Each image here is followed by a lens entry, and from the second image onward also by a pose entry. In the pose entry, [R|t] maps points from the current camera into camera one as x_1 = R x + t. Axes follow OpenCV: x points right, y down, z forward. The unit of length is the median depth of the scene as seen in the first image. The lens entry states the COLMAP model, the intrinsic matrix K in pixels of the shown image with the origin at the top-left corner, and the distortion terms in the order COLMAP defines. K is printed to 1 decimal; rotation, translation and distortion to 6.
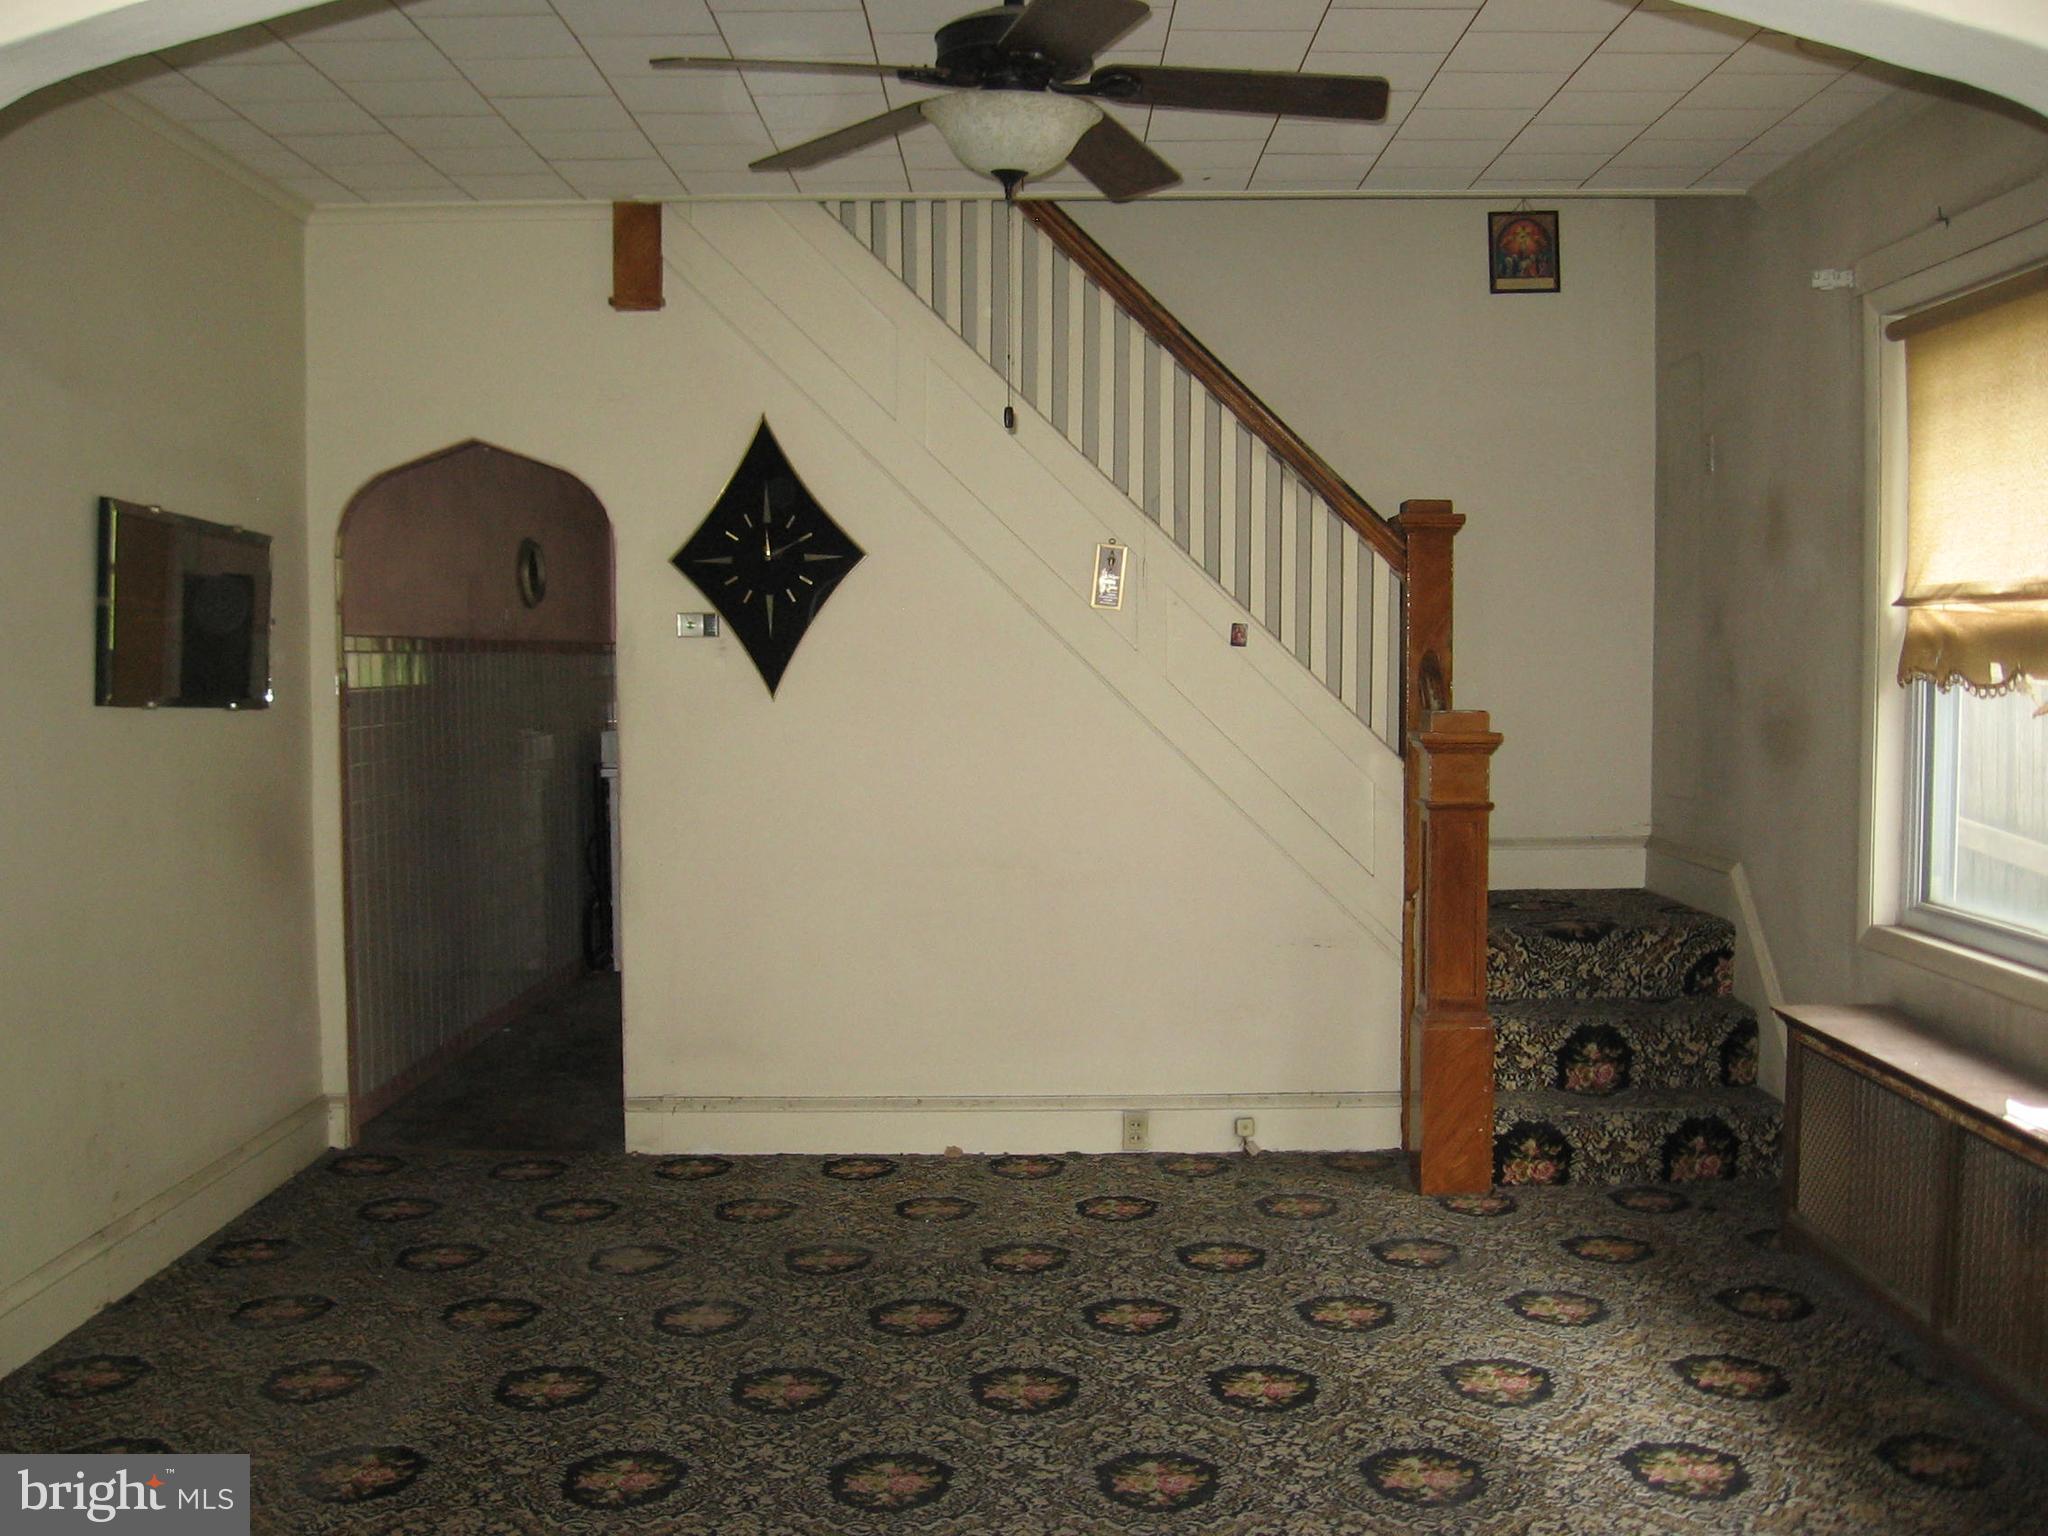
lens RADIAL K [[2142.6, 0, 1024.0], [0, 2142.6, 768.0], [0, 0, 1]] dist [-0.169504, 0.114239]
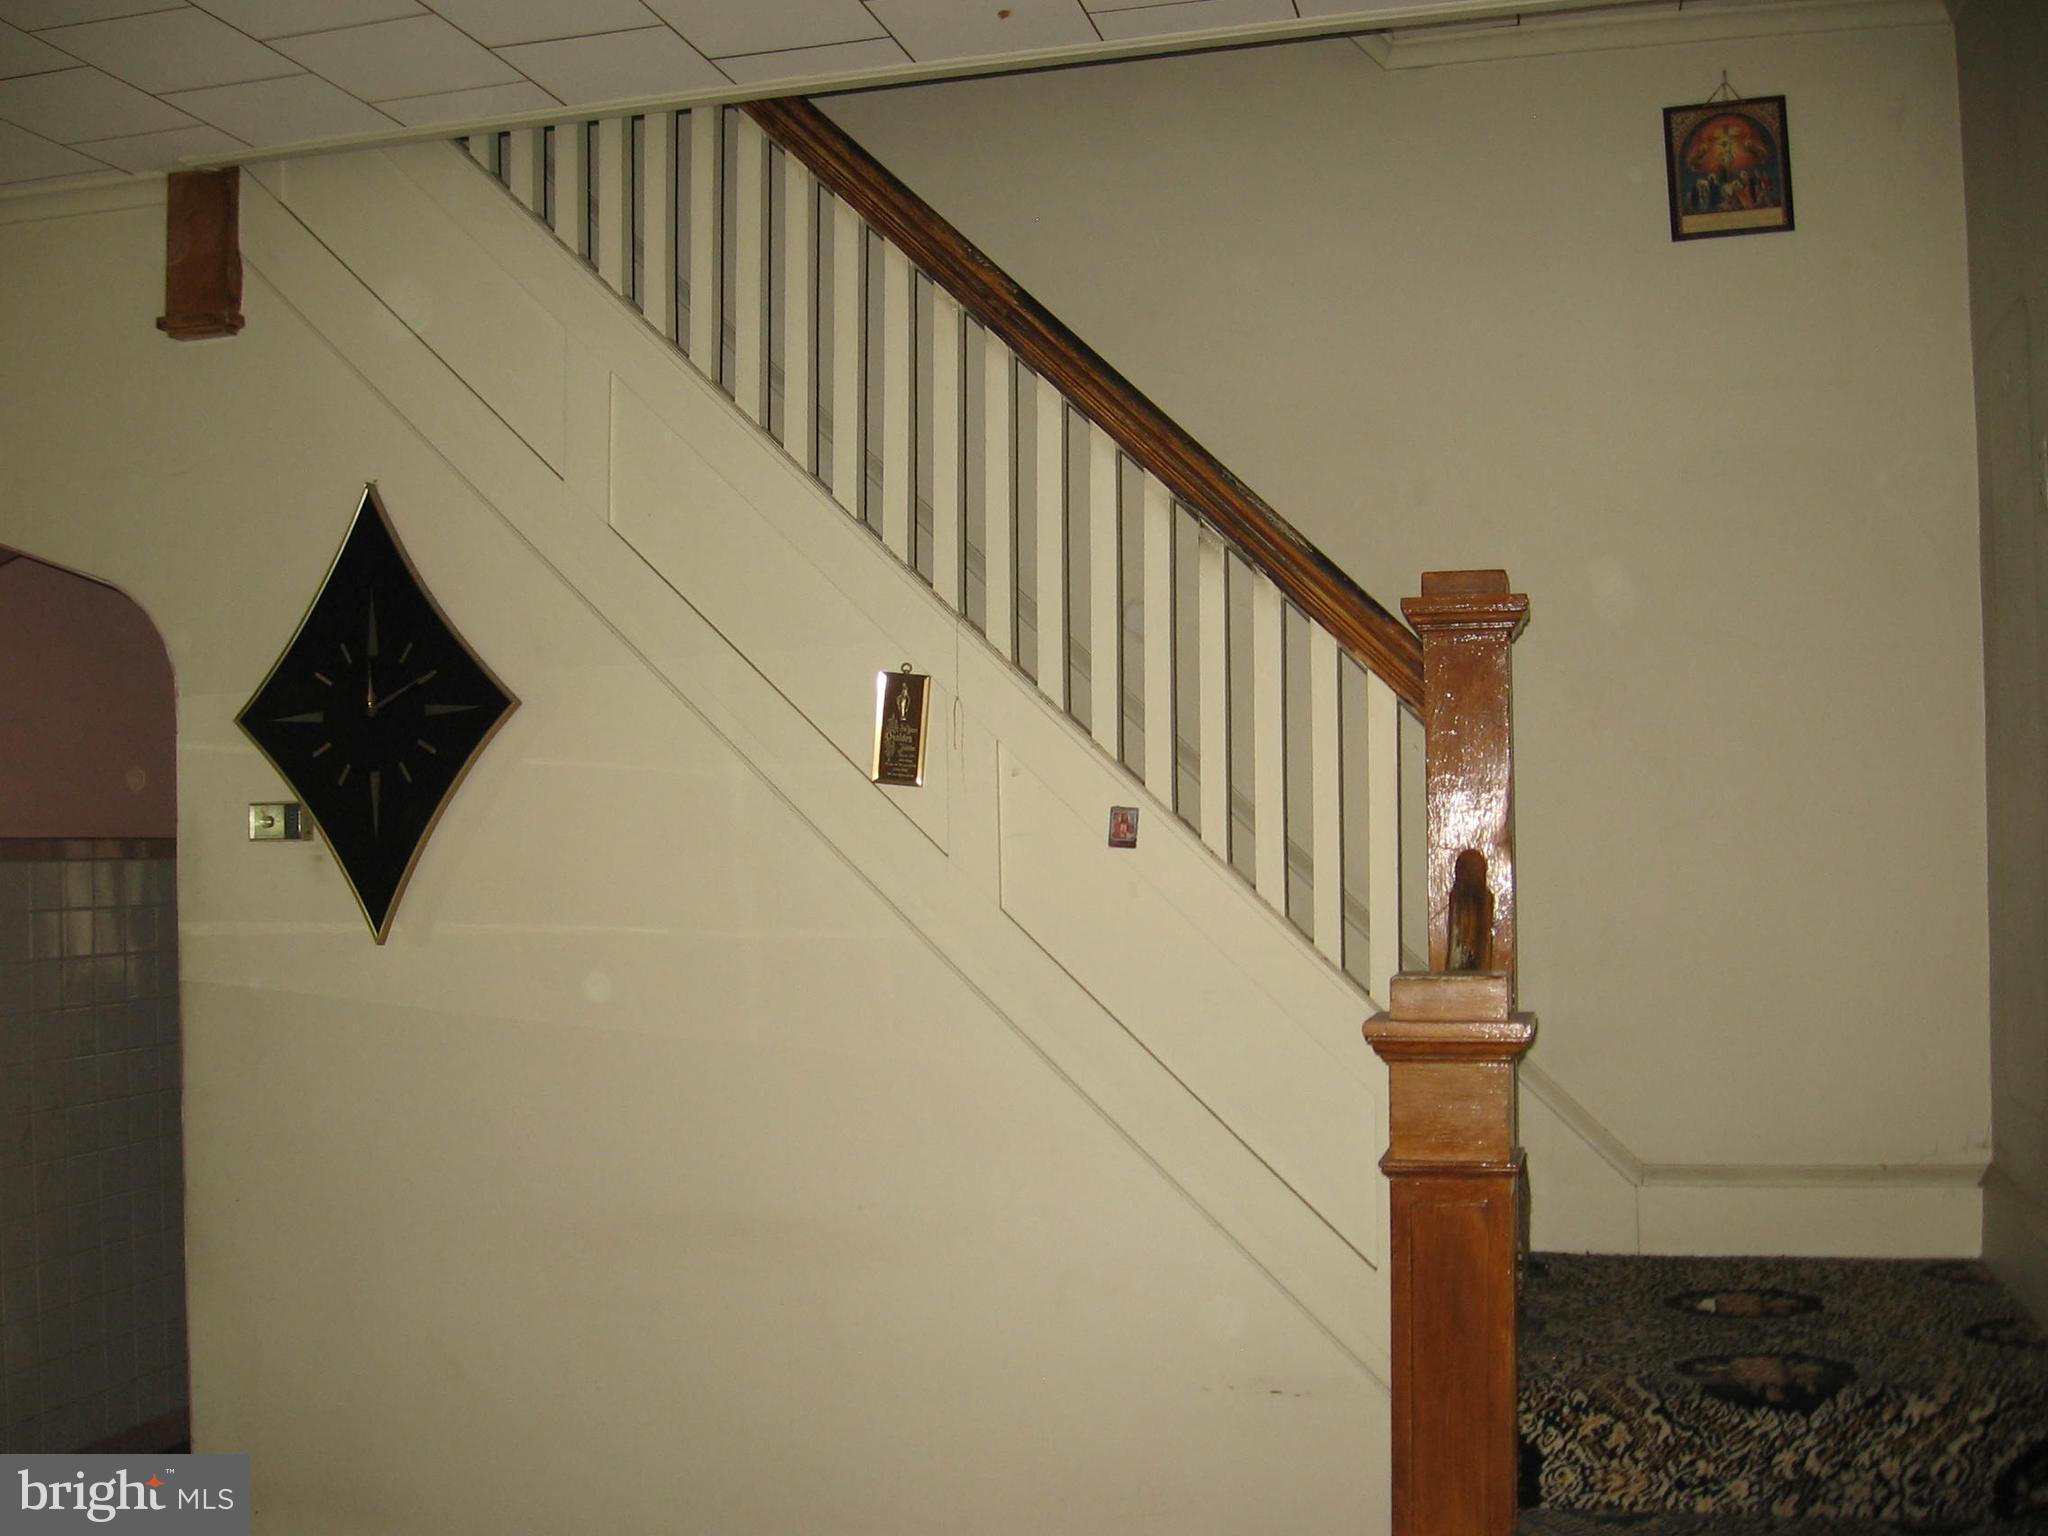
lens RADIAL K [[2142.6, 0, 1024.0], [0, 2142.6, 768.0], [0, 0, 1]] dist [-0.169504, 0.114239]
pose [[0.968502, -0.019471, -0.248244, 0.214238], [-0.001880, 0.996338, -0.085481, -0.030103], [0.248999, 0.083255, 0.964919, 0.455037]]
